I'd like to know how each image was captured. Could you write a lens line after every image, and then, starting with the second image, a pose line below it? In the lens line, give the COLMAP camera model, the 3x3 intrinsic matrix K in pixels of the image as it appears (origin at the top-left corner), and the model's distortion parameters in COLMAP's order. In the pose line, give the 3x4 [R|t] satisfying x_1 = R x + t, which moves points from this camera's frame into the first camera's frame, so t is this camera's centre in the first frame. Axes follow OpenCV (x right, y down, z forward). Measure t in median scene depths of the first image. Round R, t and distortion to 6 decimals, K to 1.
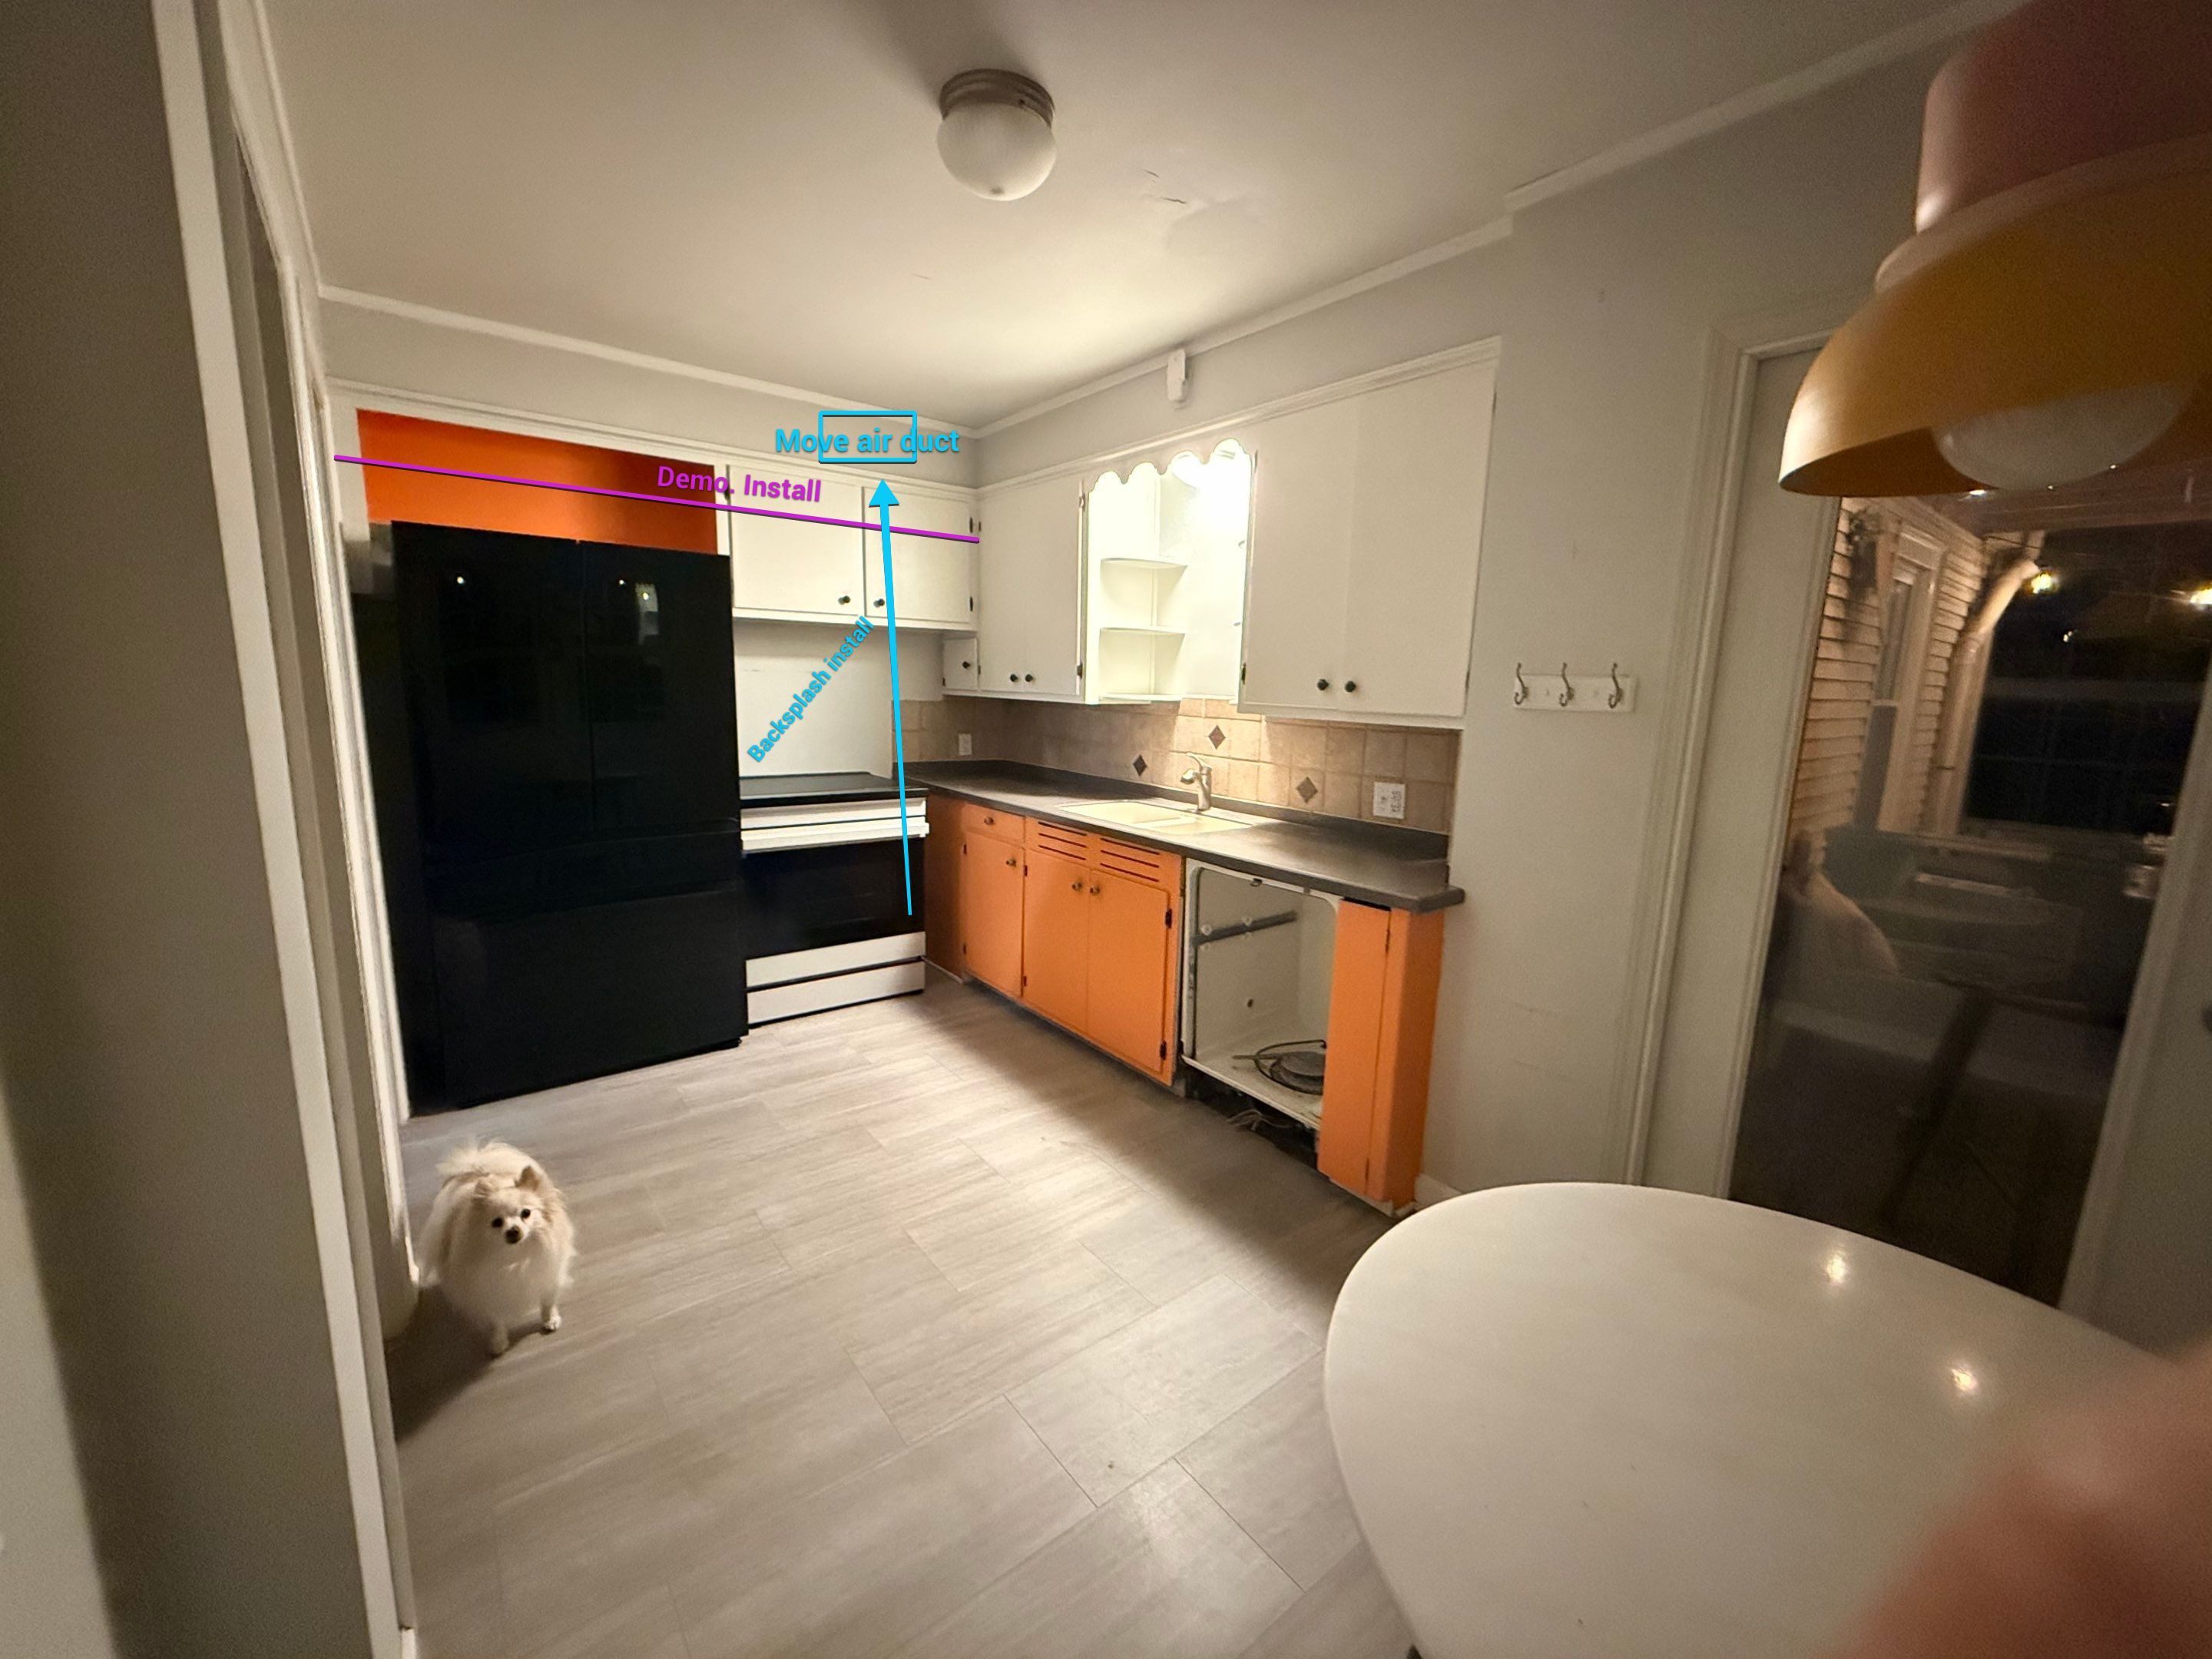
lens RADIAL K [[883.7, 0, 1100.6], [0, 883.7, 828.9], [0, 0, 1]] dist [-0.001369, 0.000429]
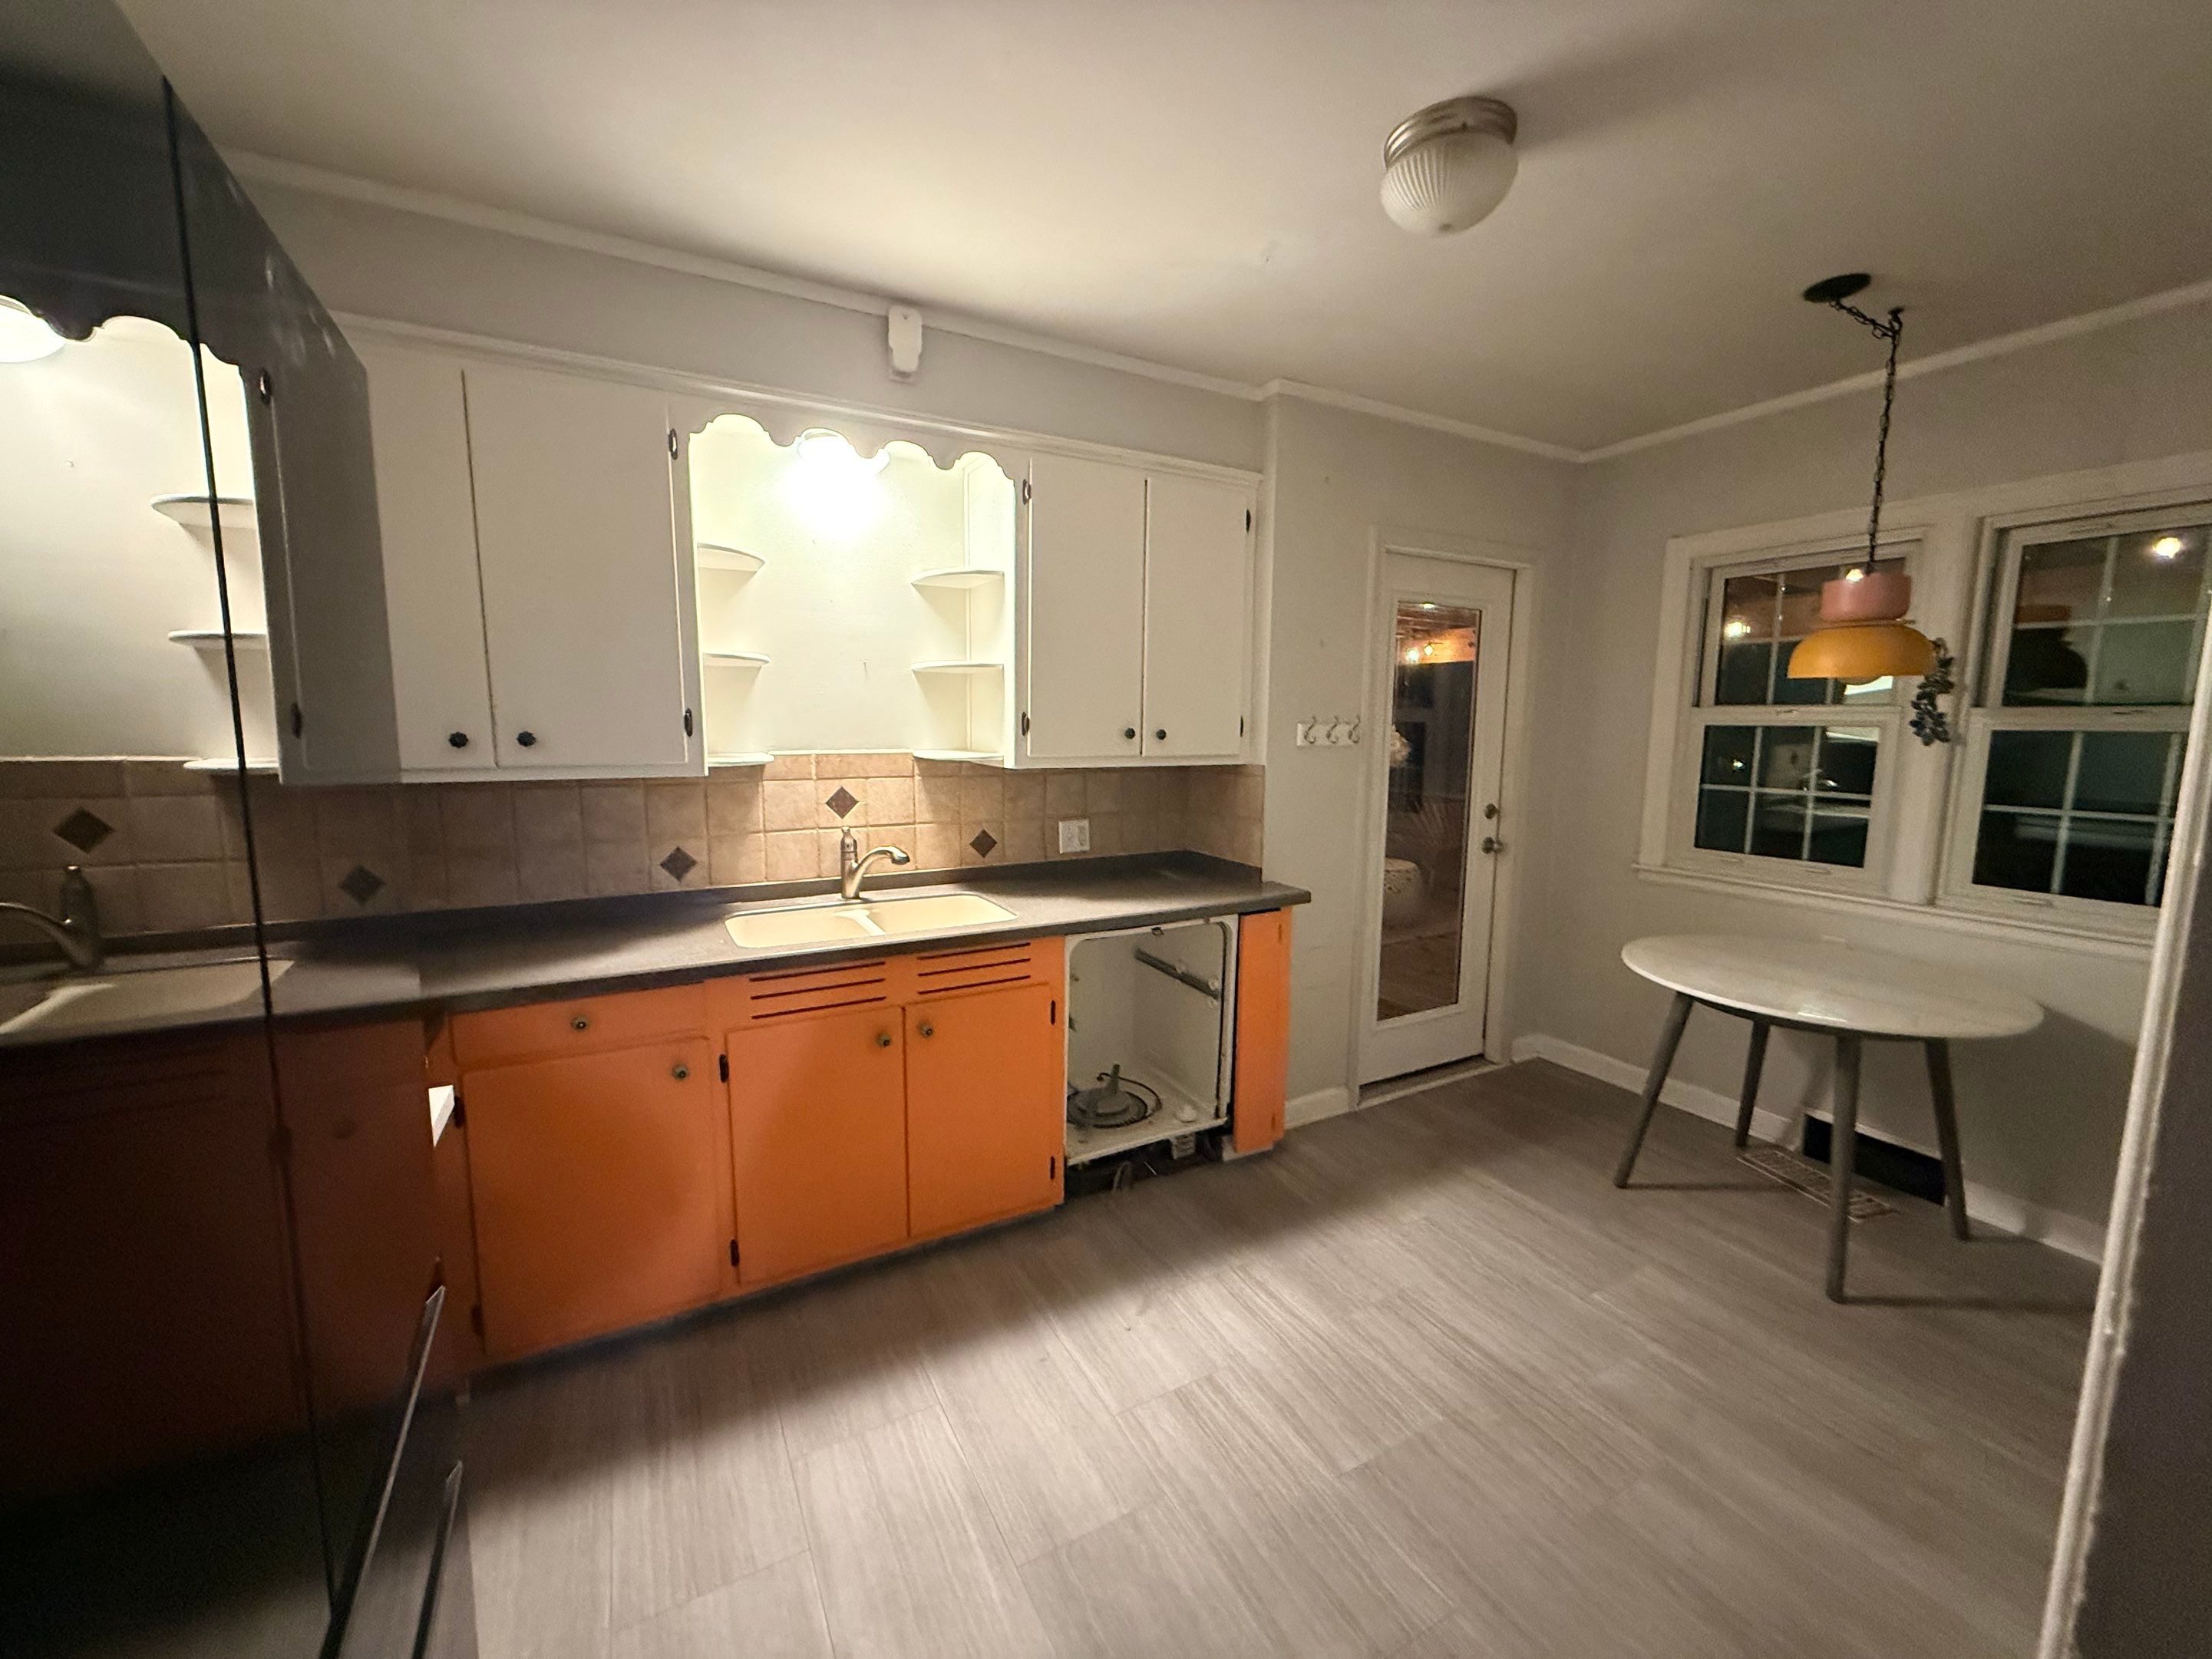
lens RADIAL K [[883.6, 0, 1084.1], [0, 883.6, 830.3], [0, 0, 1]] dist [-0.001369, 0.000429]
pose [[0.157704, -0.153675, 0.975455, -0.749212], [0.162170, 0.978435, 0.127926, -0.181819], [-0.974079, 0.138016, 0.179225, 0.824642]]
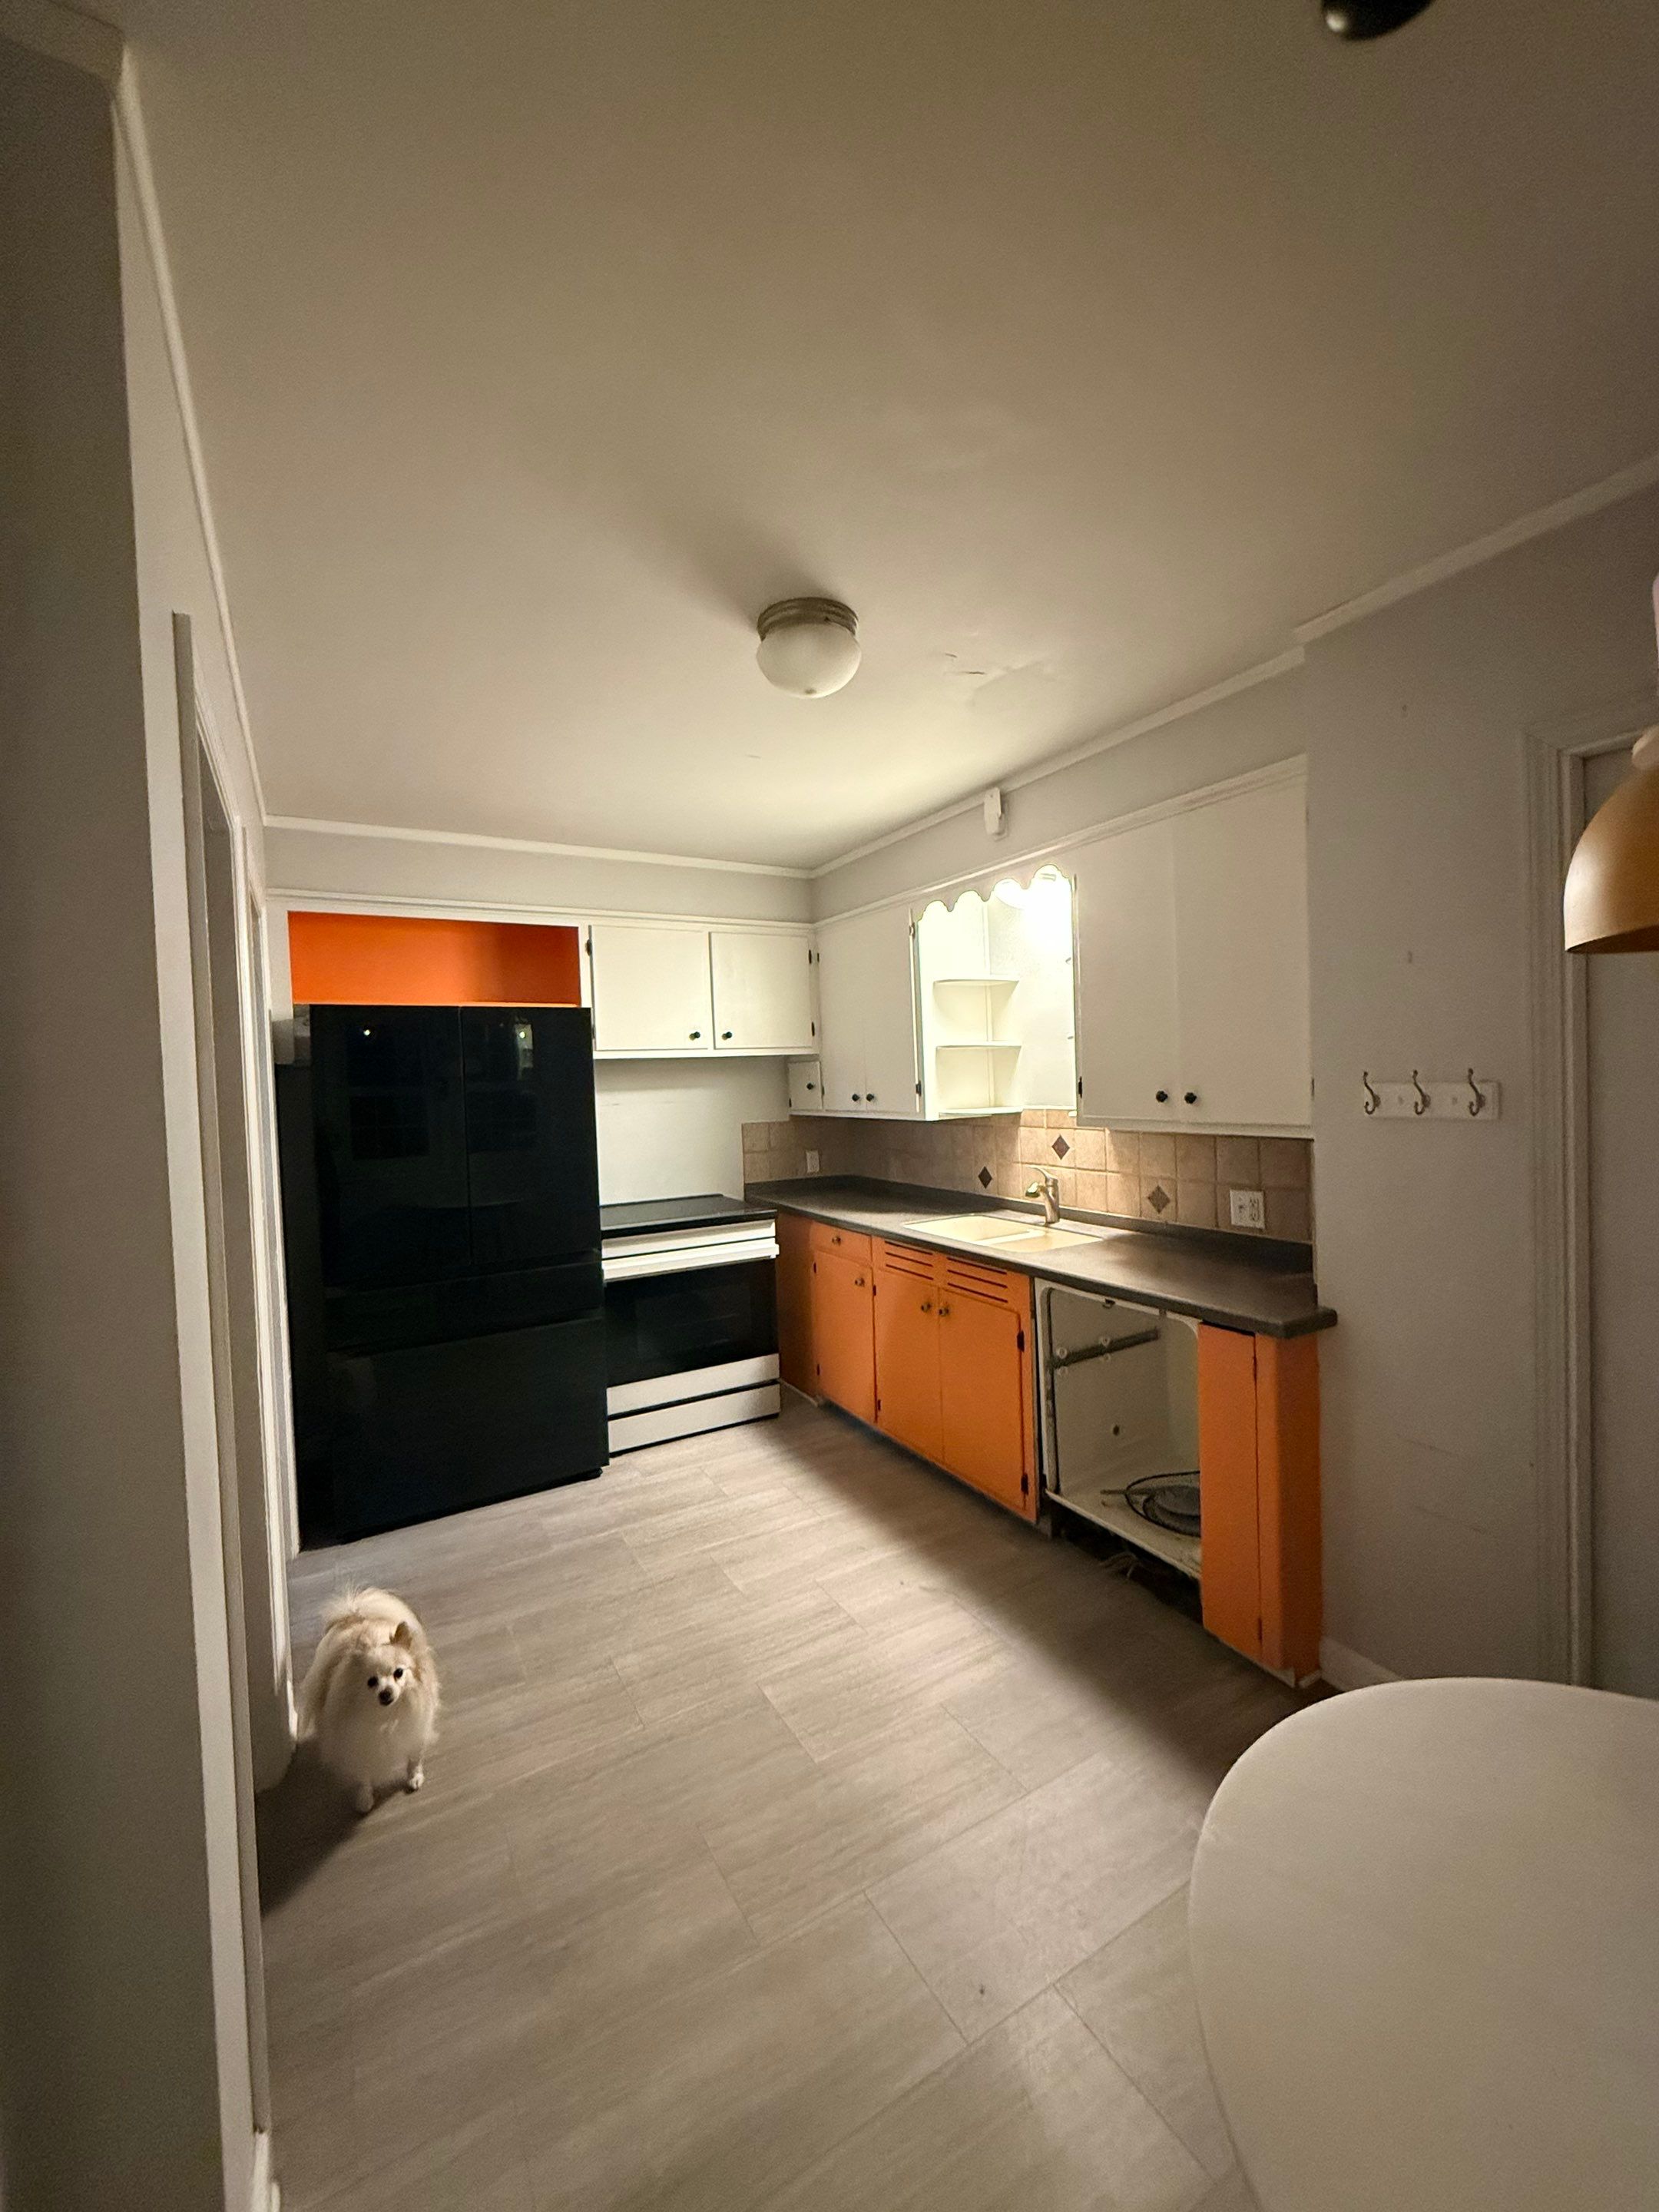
lens RADIAL K [[883.7, 0, 834.0], [0, 883.7, 1098.9], [0, 0, 1]] dist [-0.001369, 0.000429]
pose [[0.989151, -0.059035, -0.134518, 0.021443], [0.039314, 0.988678, -0.144808, -0.030256], [0.141544, 0.137948, 0.980273, -0.015881]]
